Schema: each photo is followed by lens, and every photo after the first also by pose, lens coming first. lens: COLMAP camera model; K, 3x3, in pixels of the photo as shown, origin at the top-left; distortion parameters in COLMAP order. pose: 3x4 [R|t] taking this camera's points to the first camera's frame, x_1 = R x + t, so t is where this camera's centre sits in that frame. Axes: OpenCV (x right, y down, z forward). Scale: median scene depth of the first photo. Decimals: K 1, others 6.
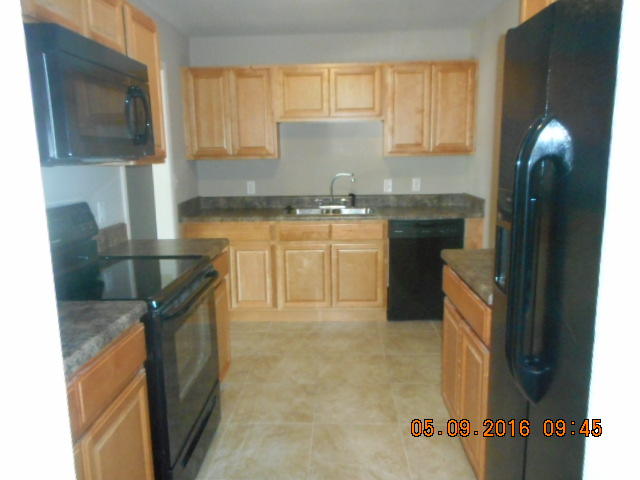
lens RADIAL K [[477.6, 0, 320.0], [0, 477.6, 240.0], [0, 0, 1]] dist [-0.000327, -0.000122]
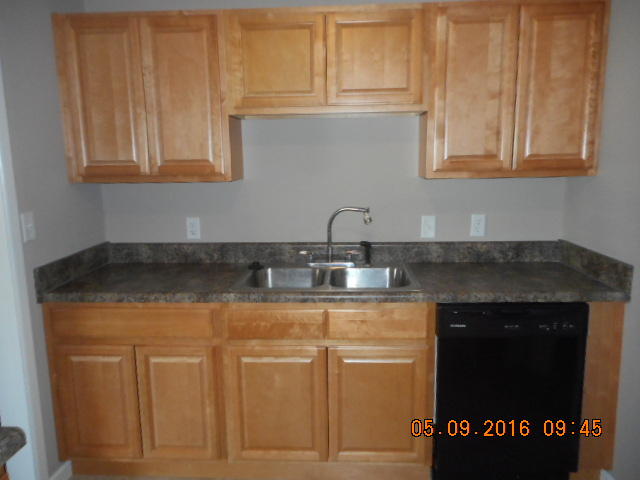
lens RADIAL K [[483.2, 0, 320.0], [0, 483.2, 240.0], [0, 0, 1]] dist [0.003221, 0.000678]
pose [[0.999878, 0.004524, -0.014972, 0.022387], [-0.004744, 0.999880, -0.014748, -0.097520], [0.014903, 0.014817, 0.999779, 0.457499]]
